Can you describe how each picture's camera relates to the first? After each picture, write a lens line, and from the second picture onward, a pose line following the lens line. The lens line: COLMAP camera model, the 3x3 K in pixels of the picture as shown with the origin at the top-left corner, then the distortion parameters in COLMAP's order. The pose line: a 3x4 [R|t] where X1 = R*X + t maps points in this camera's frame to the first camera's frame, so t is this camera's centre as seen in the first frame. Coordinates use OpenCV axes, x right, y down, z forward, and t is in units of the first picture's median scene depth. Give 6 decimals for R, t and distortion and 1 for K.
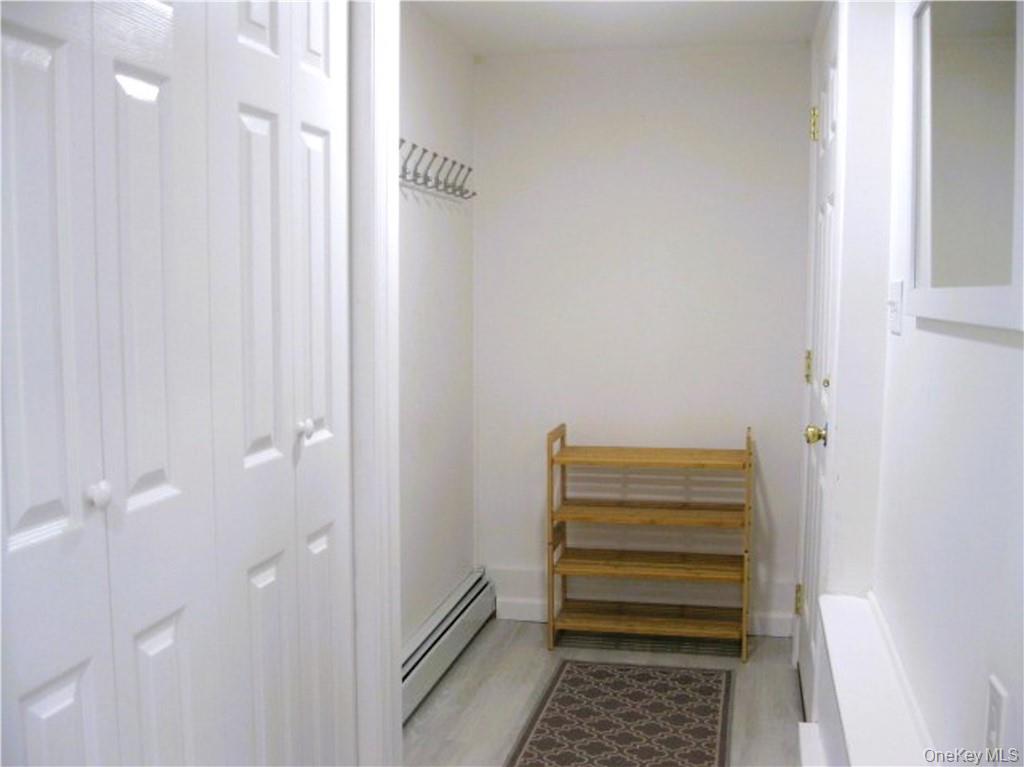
lens RADIAL K [[1070.0, 0, 511.6], [0, 1070.0, 381.2], [0, 0, 1]] dist [-0.108271, 0.000000]
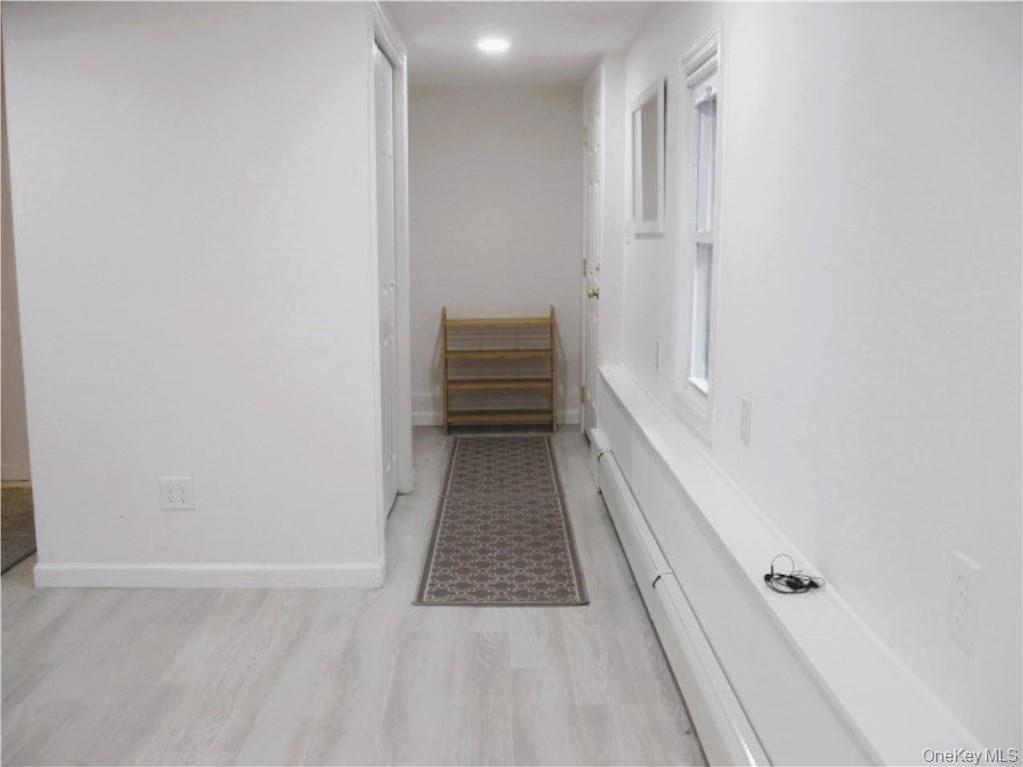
lens RADIAL K [[1069.0, 0, 510.4], [0, 1069.0, 385.8], [0, 0, 1]] dist [-0.108271, 0.000000]
pose [[0.973345, -0.043230, 0.225236, -0.256767], [0.030980, 0.997856, 0.057643, 0.075565], [-0.227245, -0.049129, 0.972598, -0.740893]]
